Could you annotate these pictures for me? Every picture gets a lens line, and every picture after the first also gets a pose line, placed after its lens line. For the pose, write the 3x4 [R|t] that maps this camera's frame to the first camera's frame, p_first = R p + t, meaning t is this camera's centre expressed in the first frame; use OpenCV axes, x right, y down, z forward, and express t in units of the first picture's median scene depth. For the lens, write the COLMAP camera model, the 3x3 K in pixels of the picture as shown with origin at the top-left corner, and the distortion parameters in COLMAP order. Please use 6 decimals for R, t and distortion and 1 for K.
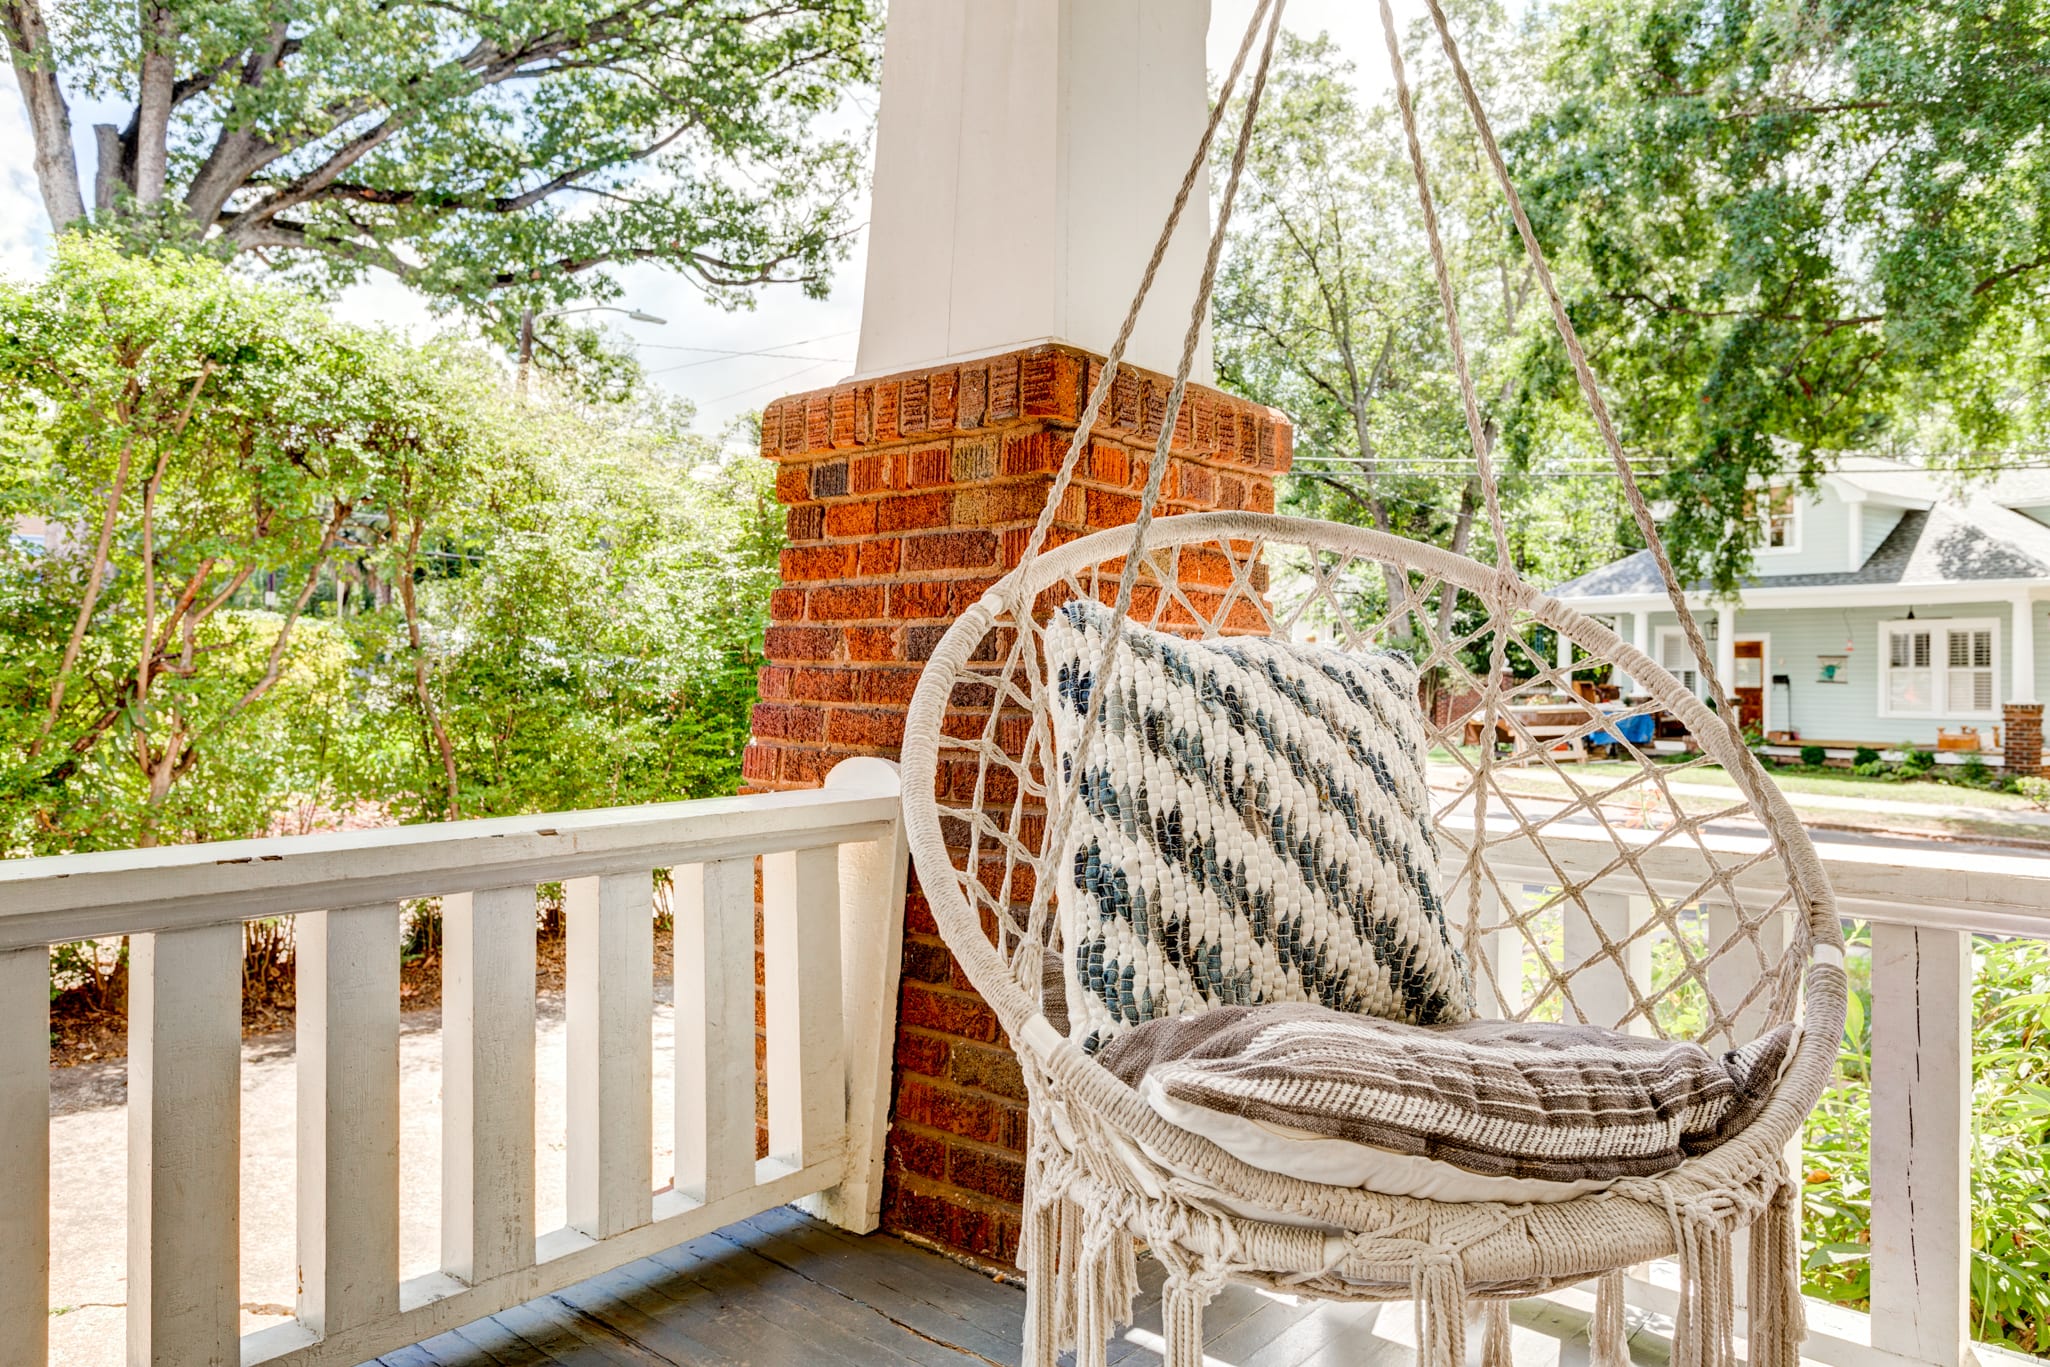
lens RADIAL K [[1410.1, 0, 1024.0], [0, 1410.1, 612.5], [0, 0, 1]] dist [-0.000109, -0.000543]
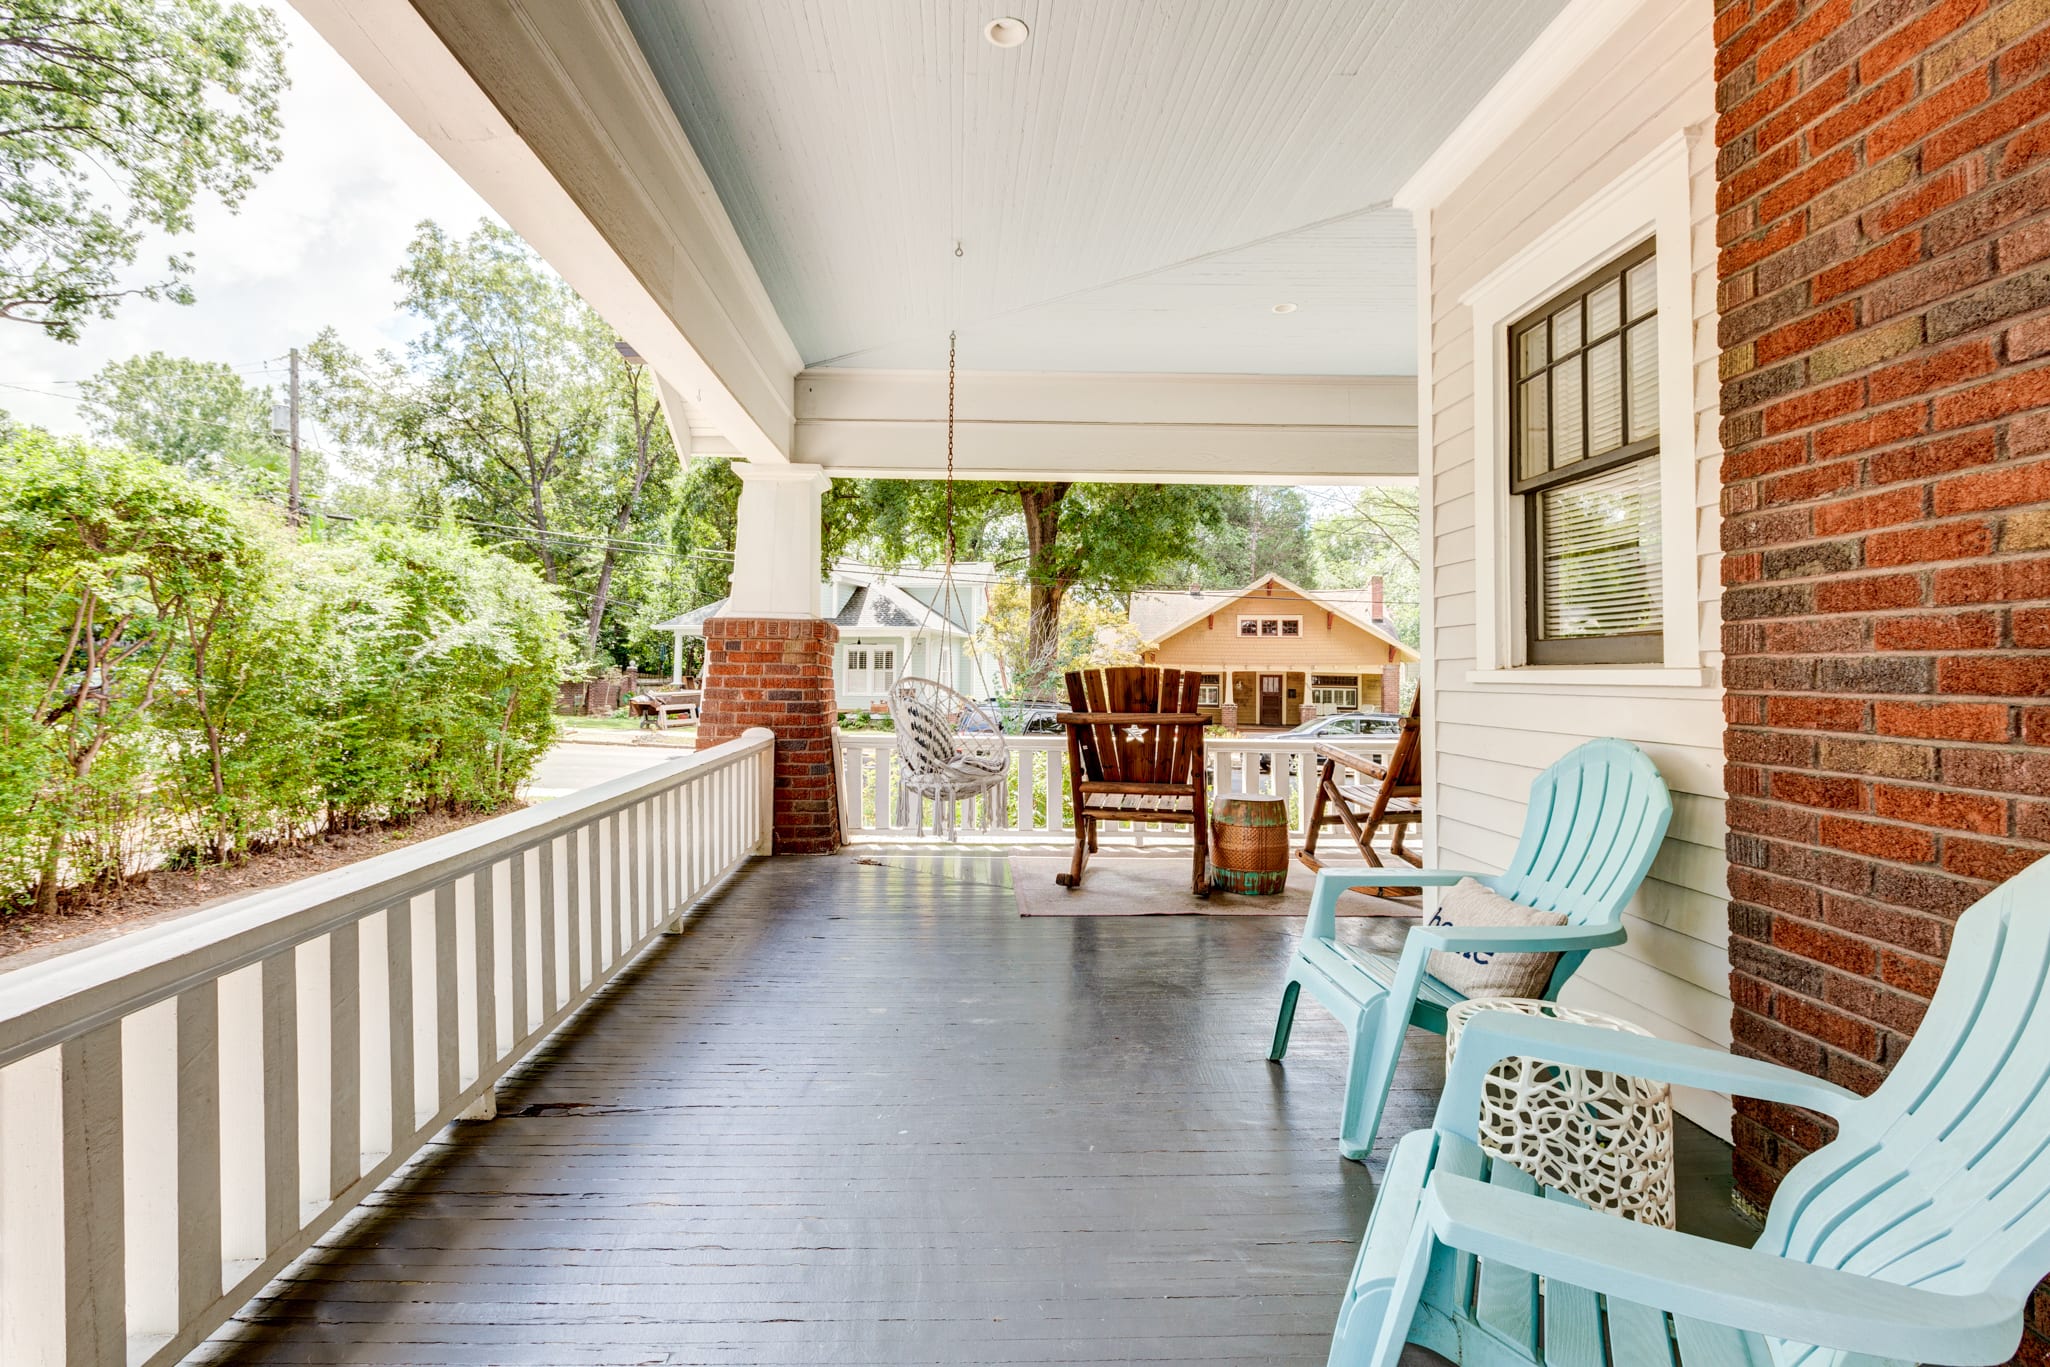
lens RADIAL K [[944.7, 0, 1022.1], [0, 944.7, 694.8], [0, 0, 1]] dist [-0.001118, -0.000902]
pose [[0.728657, -0.012858, 0.684758, -0.089249], [-0.037054, 0.997619, 0.058162, -0.010118], [-0.683876, -0.067753, 0.726446, -0.082710]]
